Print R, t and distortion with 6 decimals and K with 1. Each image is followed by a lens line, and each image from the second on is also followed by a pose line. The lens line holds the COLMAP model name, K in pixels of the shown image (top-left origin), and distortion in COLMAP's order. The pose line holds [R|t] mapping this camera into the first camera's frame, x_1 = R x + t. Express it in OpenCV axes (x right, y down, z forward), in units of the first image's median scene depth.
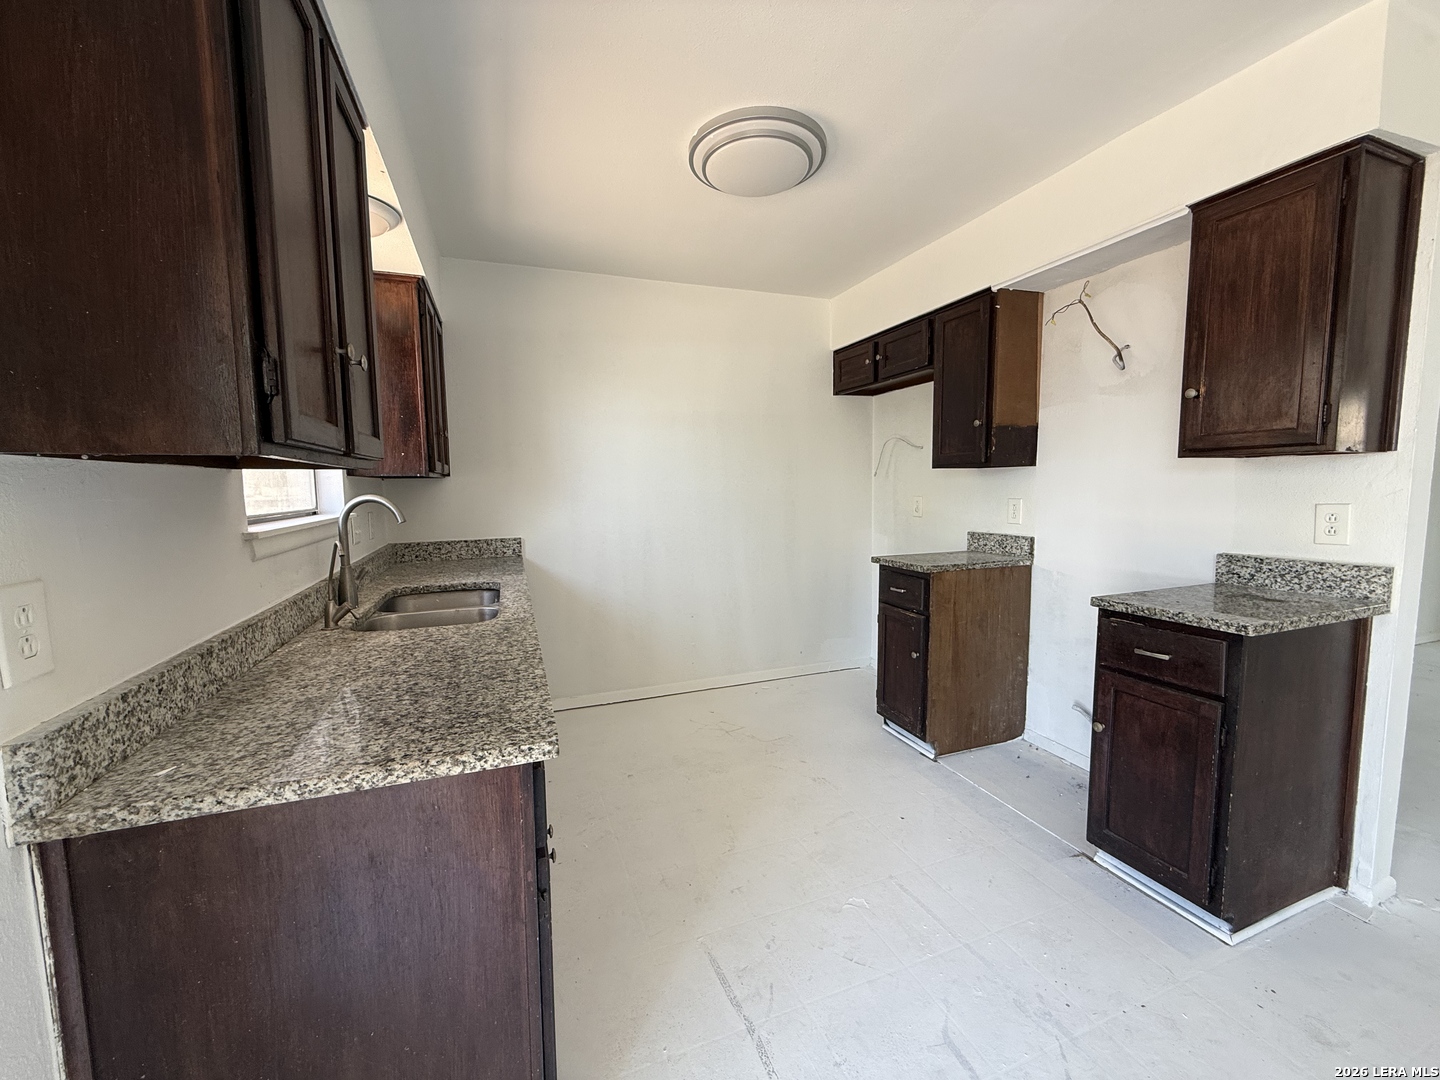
lens RADIAL K [[570.8, 0, 728.2], [0, 570.8, 540.9], [0, 0, 1]] dist [0.008730, -0.004498]
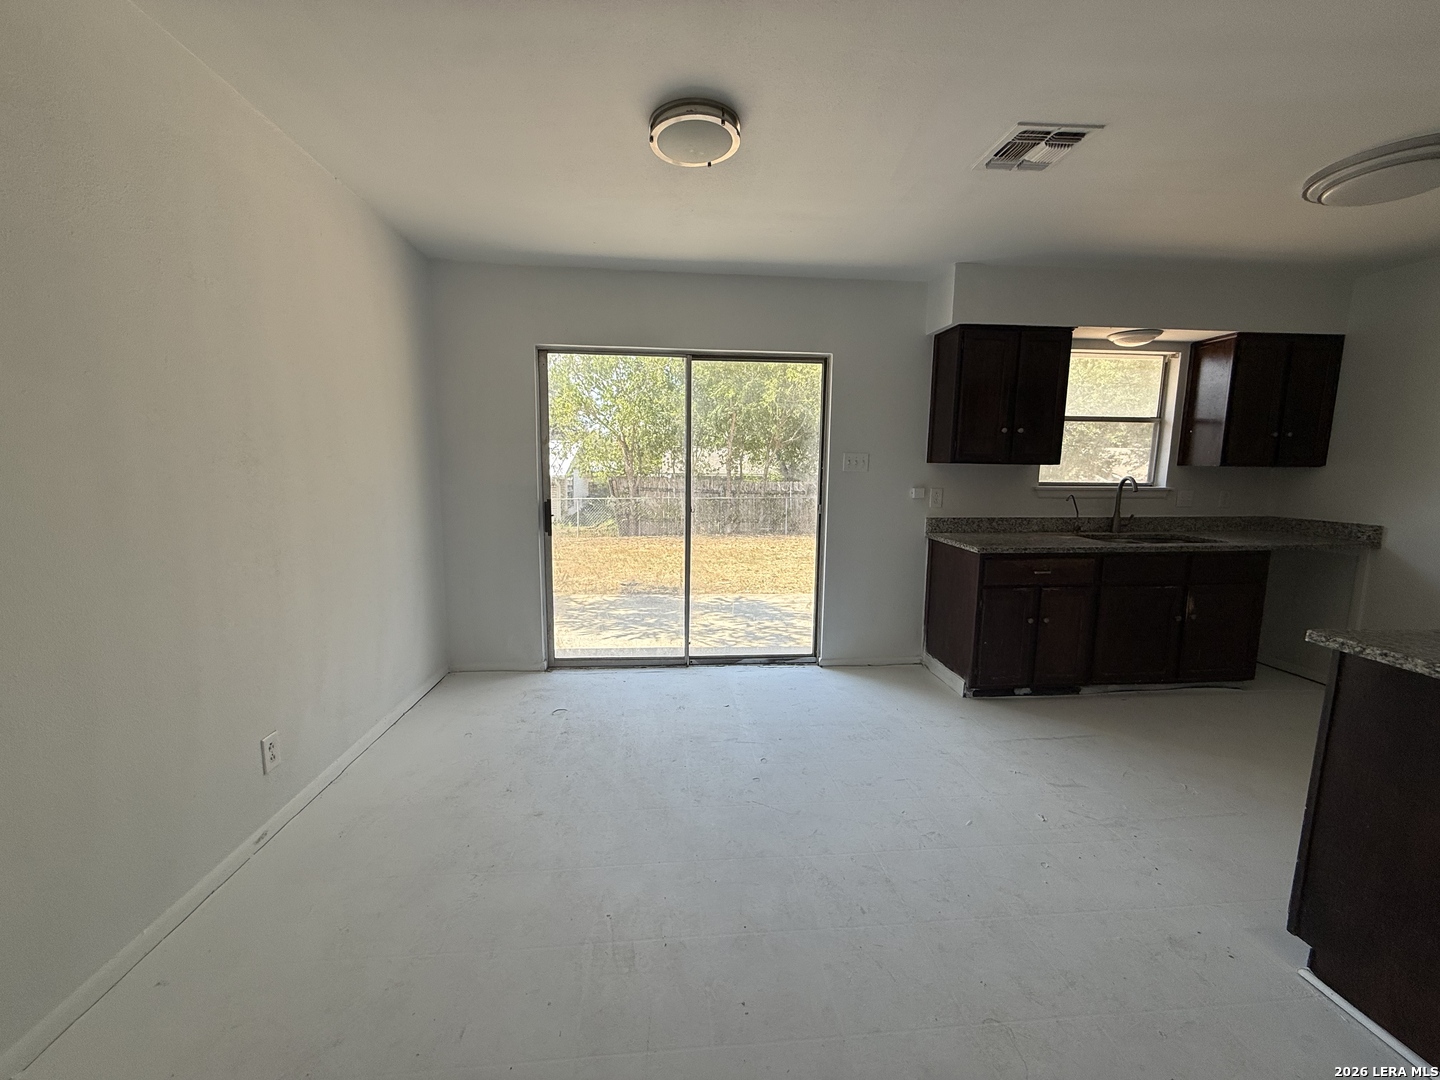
lens RADIAL K [[576.0, 0, 720.0], [0, 576.0, 540.0], [0, 0, 1]] dist [-0.000301, -0.000271]
pose [[-0.262483, 0.137516, -0.955087, 1.685846], [-0.103247, 0.980108, 0.169493, -0.059384], [0.959397, 0.143099, -0.243064, 0.179210]]
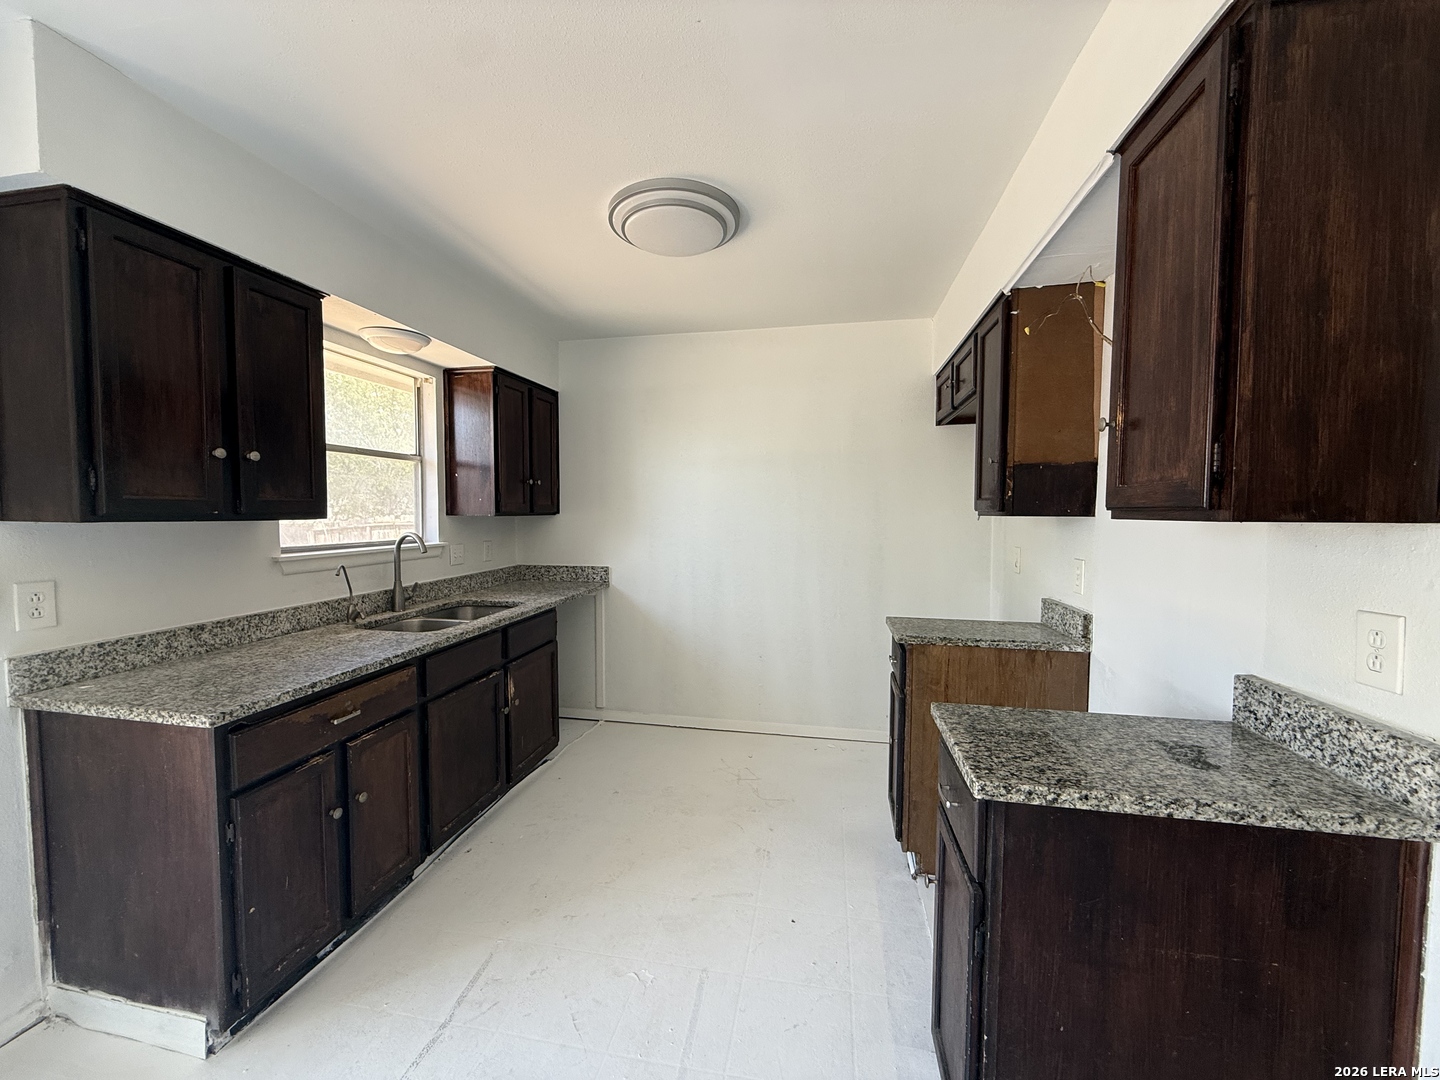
lens RADIAL K [[576.0, 0, 720.0], [0, 576.0, 540.0], [0, 0, 1]] dist [-0.000301, -0.000271]
pose [[0.849063, 0.042363, -0.526591, 0.791342], [-0.066724, 0.997397, -0.027346, -0.075525], [0.524061, 0.058354, 0.849679, 0.202853]]
